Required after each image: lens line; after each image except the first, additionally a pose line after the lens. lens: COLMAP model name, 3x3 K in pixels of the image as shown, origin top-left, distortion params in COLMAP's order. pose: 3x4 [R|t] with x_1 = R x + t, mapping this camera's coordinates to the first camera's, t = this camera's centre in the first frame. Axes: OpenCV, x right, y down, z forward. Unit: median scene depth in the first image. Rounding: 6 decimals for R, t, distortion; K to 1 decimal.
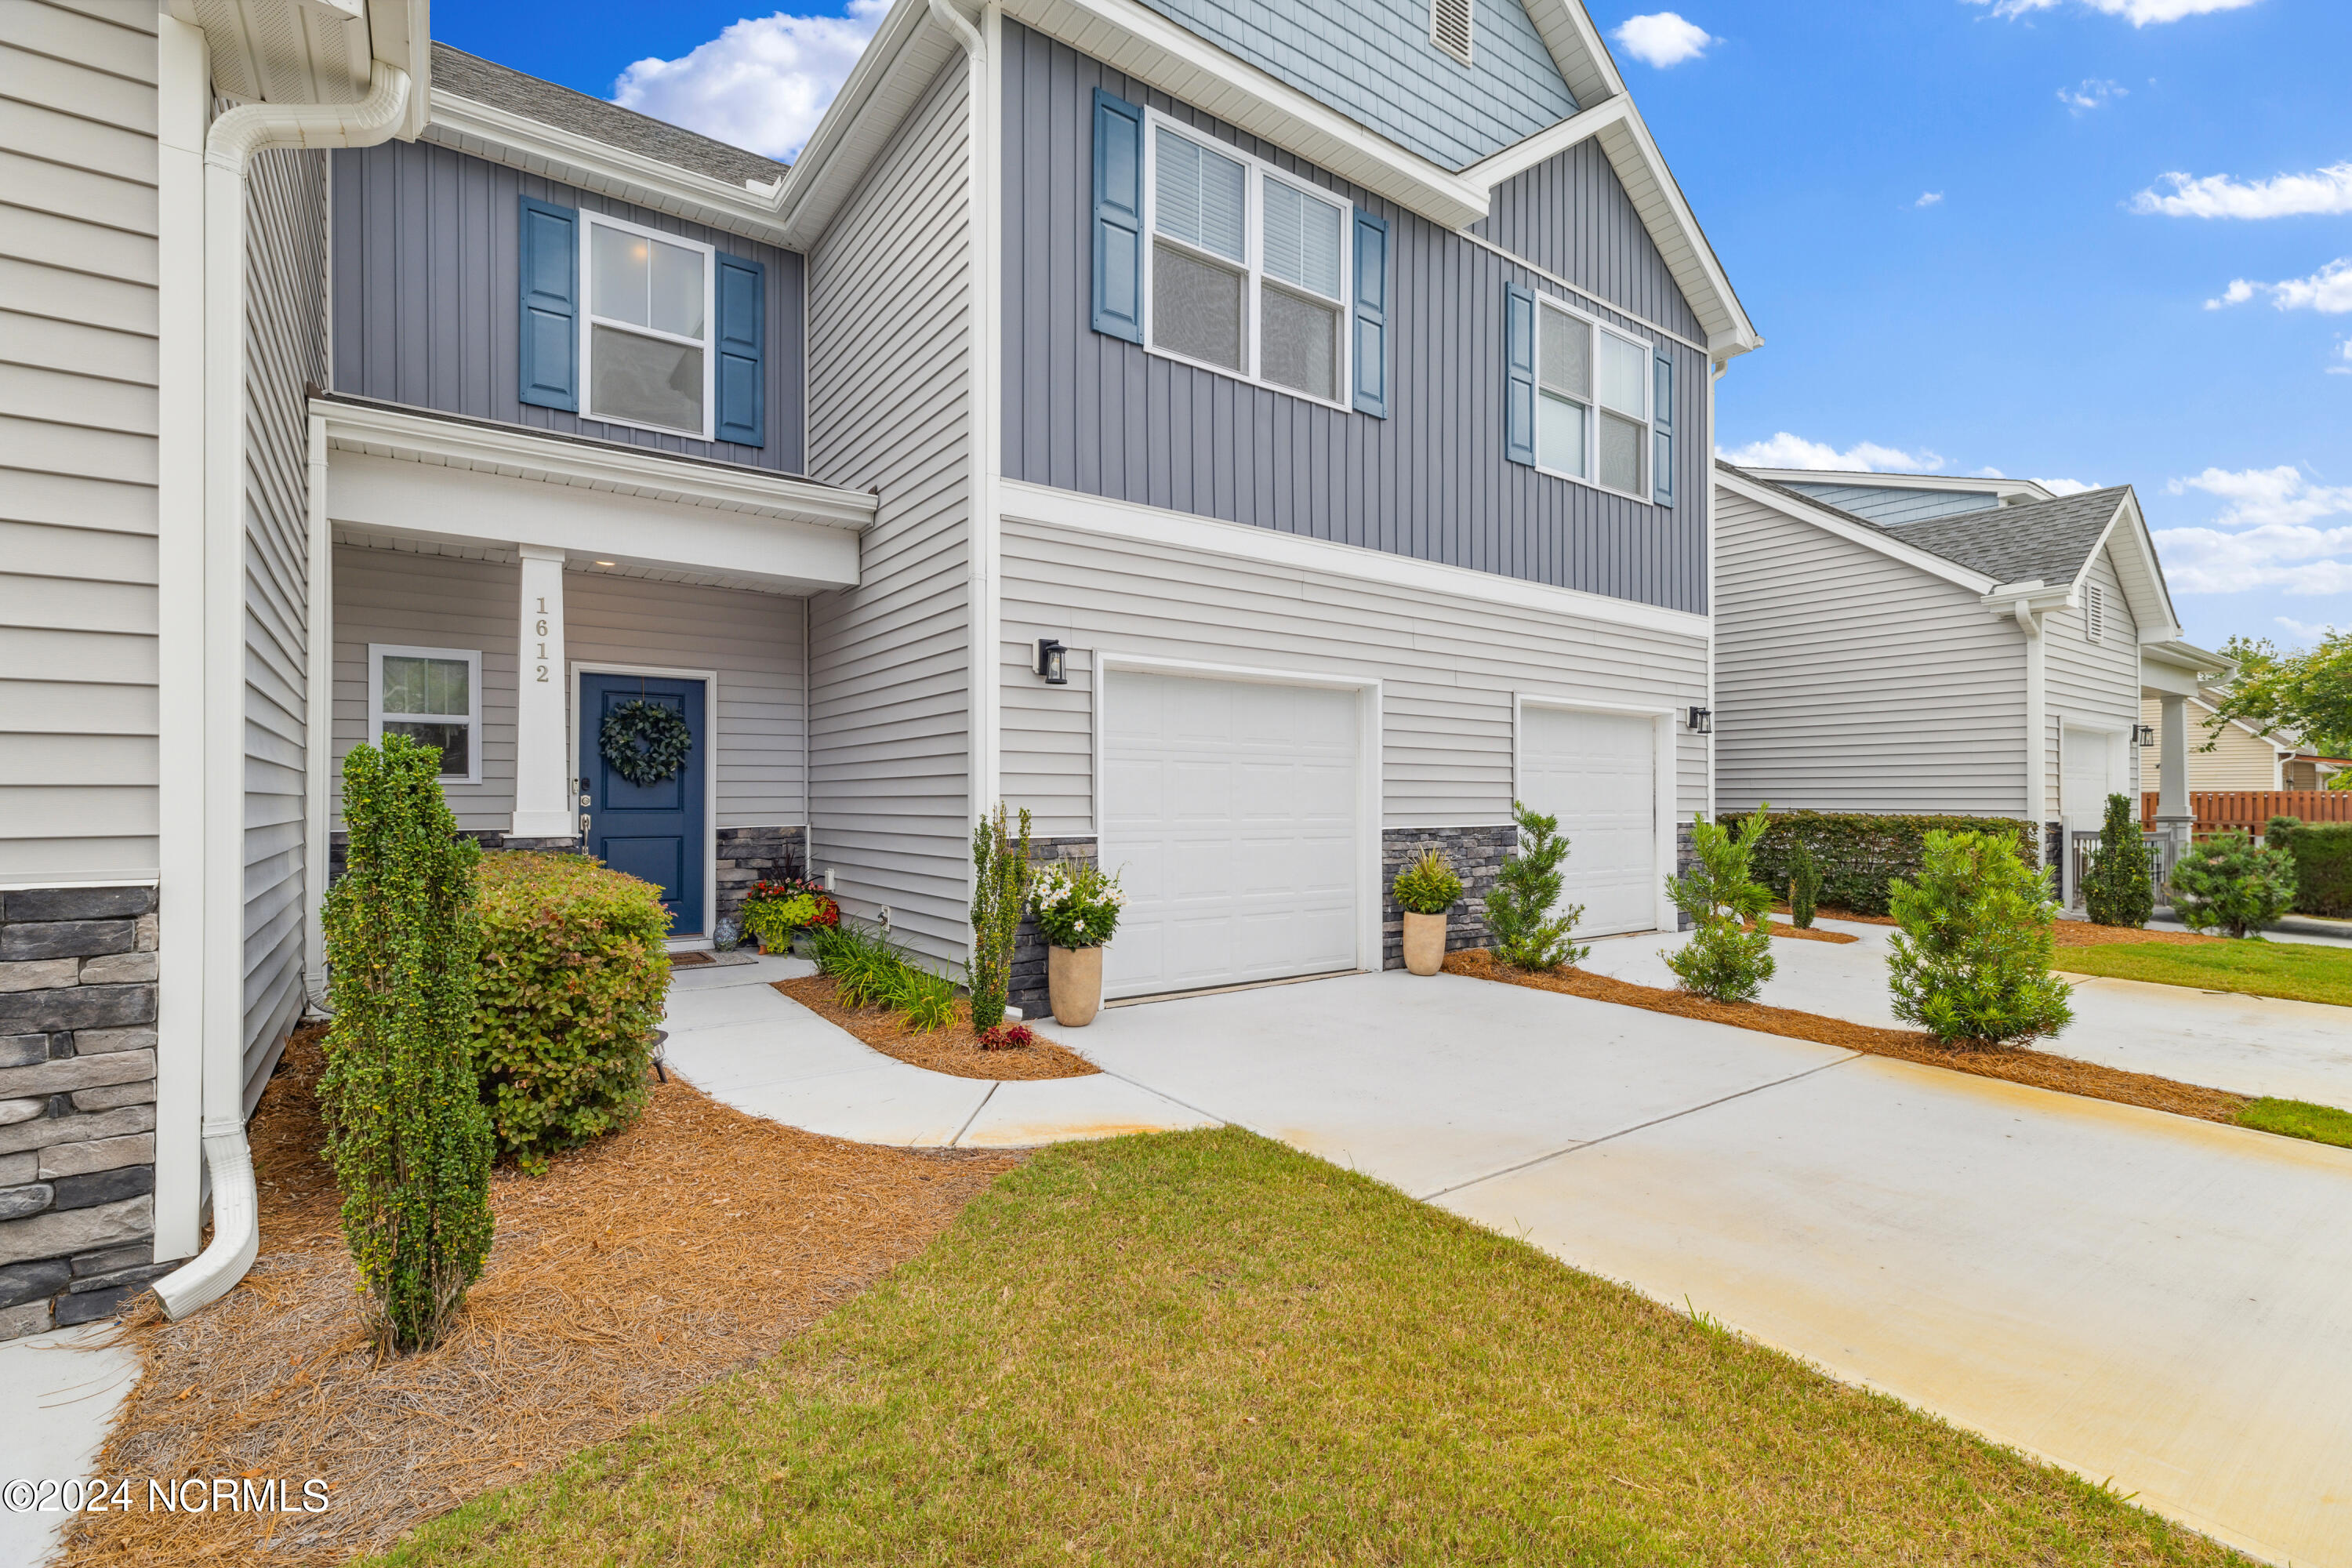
lens RADIAL K [[1064.1, 0, 1157.4], [0, 1064.1, 791.0], [0, 0, 1]] dist [0.005085, -0.000200]
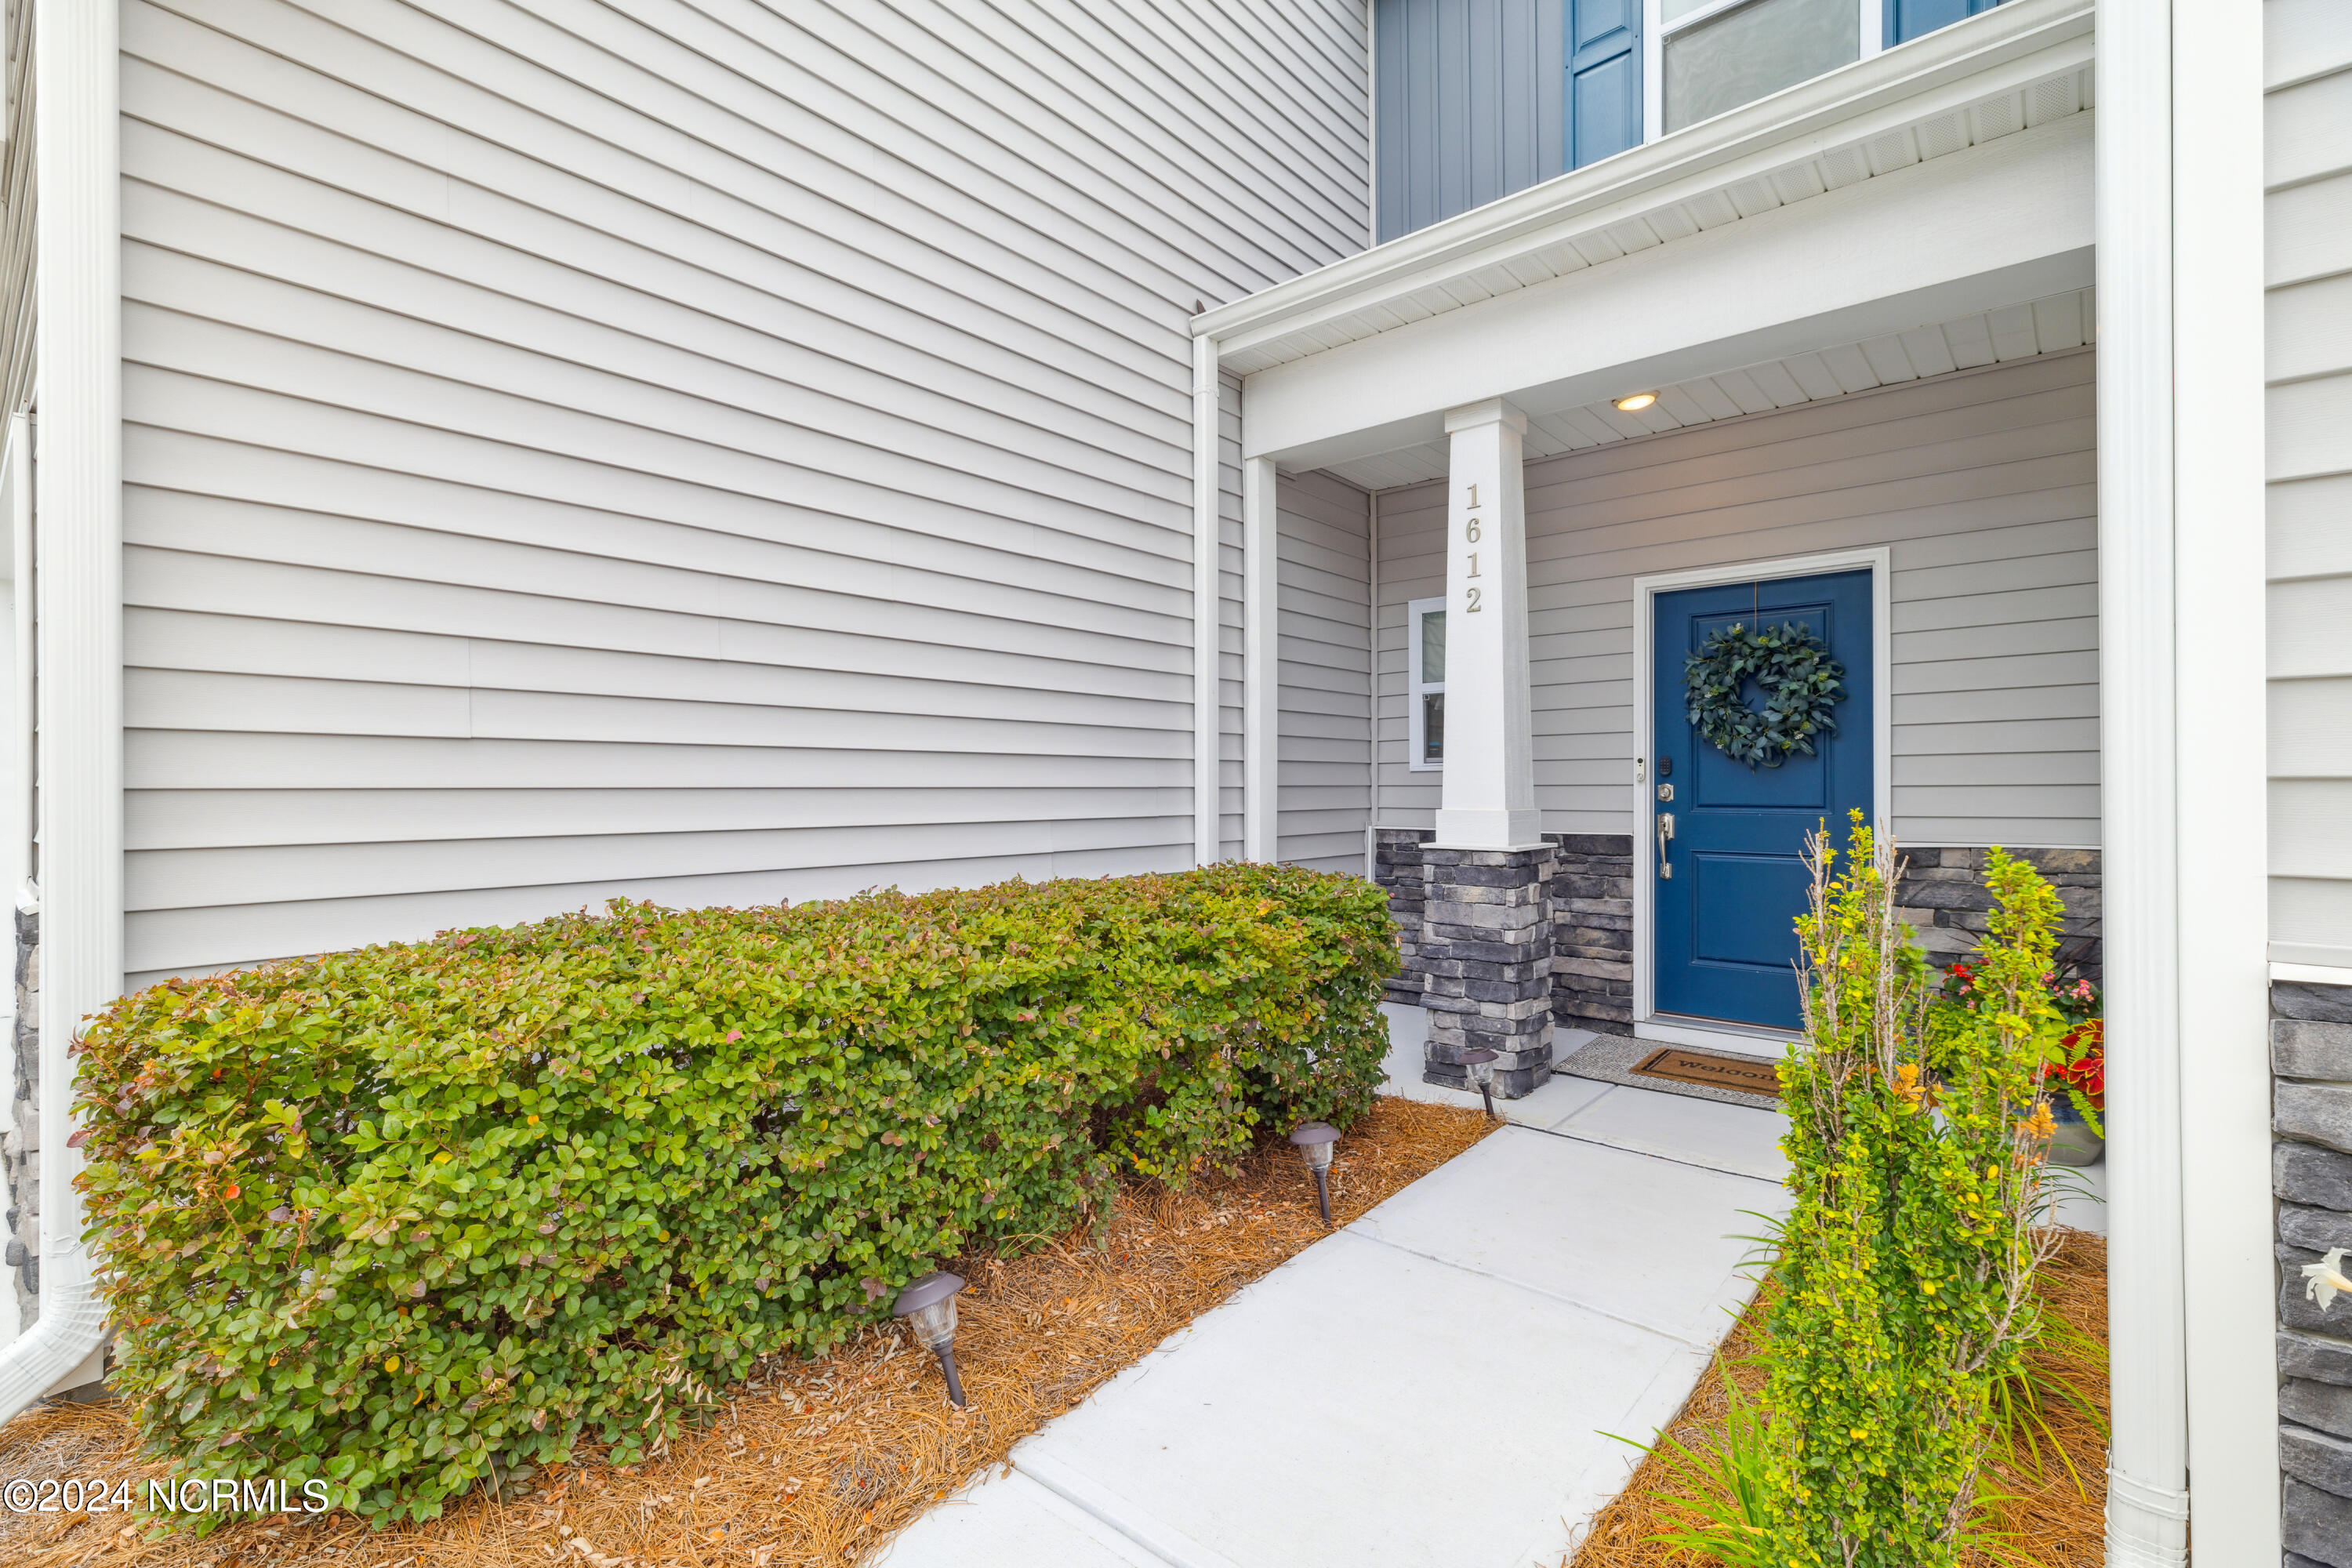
lens RADIAL K [[1064.1, 0, 1151.0], [0, 1064.1, 779.7], [0, 0, 1]] dist [0.005085, -0.000200]
pose [[0.229826, -0.009753, -0.973183, 0.013540], [0.009645, 0.999924, -0.007743, 0.003392], [0.973184, -0.007607, 0.229903, 0.561238]]
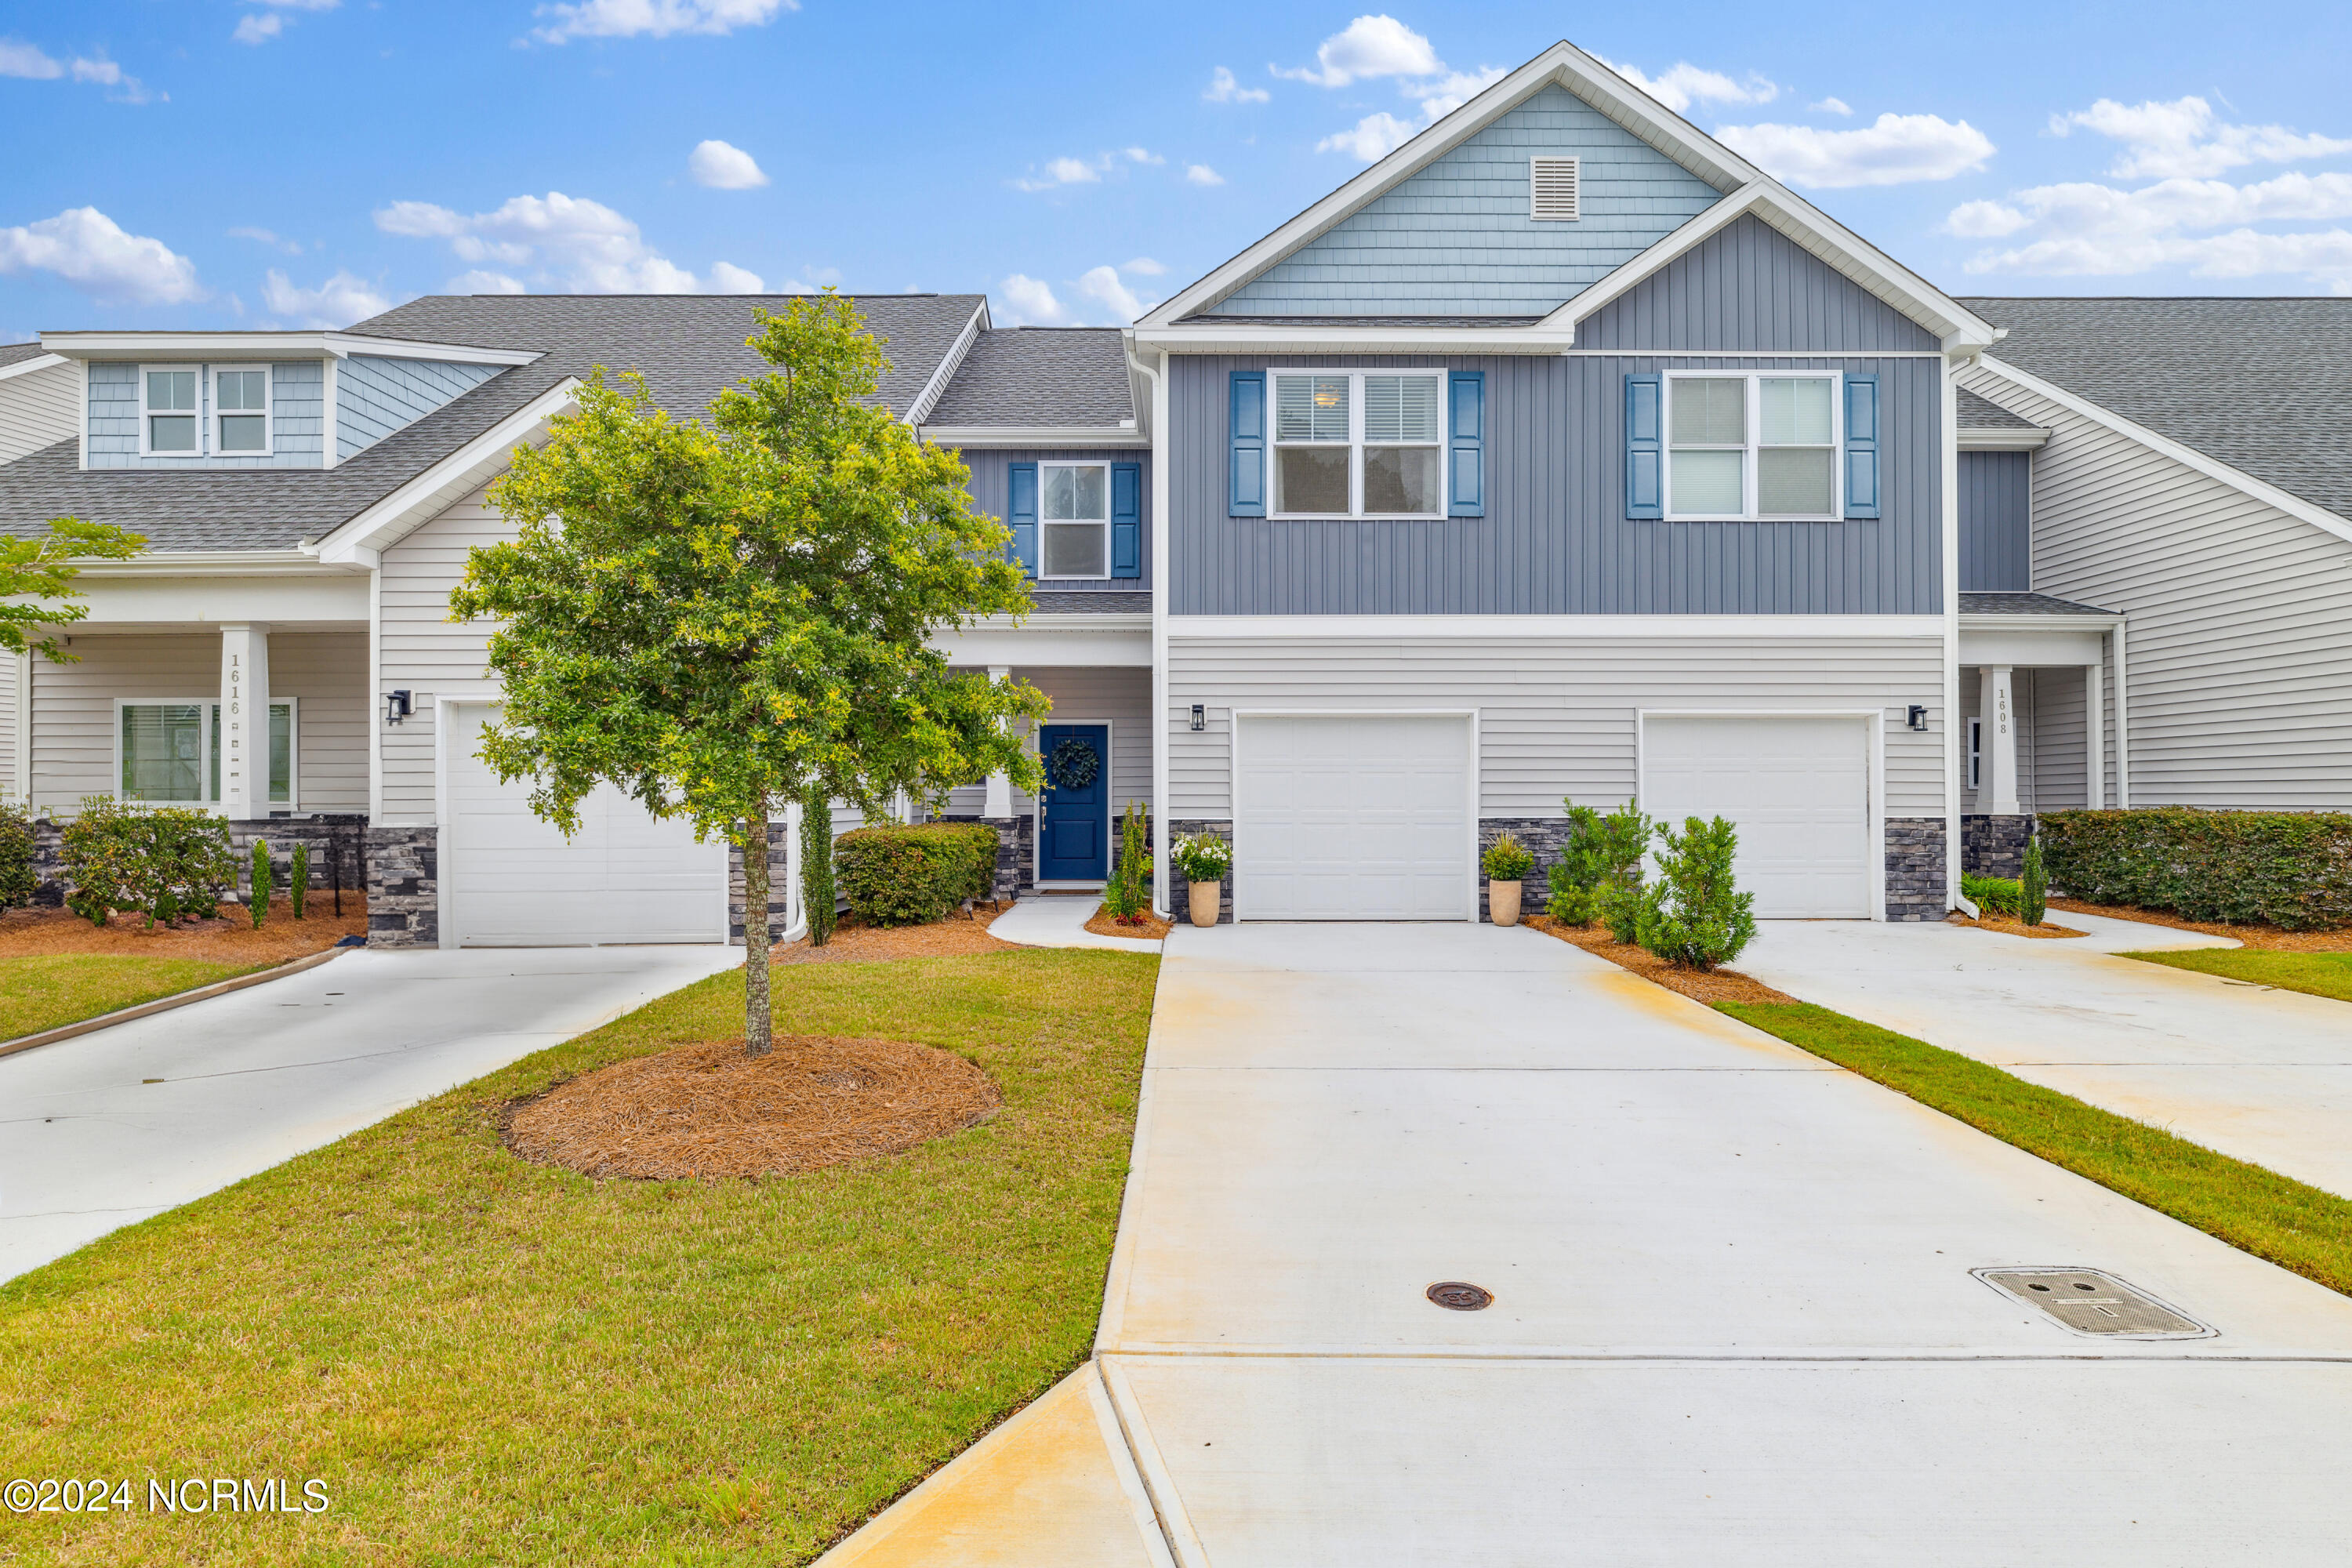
lens RADIAL K [[1244.8, 0, 1185.0], [0, 1244.8, 773.2], [0, 0, 1]] dist [-0.008115, -0.000534]
pose [[0.813029, -0.014671, -0.582038, 0.841858], [0.007303, 0.999861, -0.015001, -0.000705], [0.582177, 0.007945, 0.813023, -0.520391]]
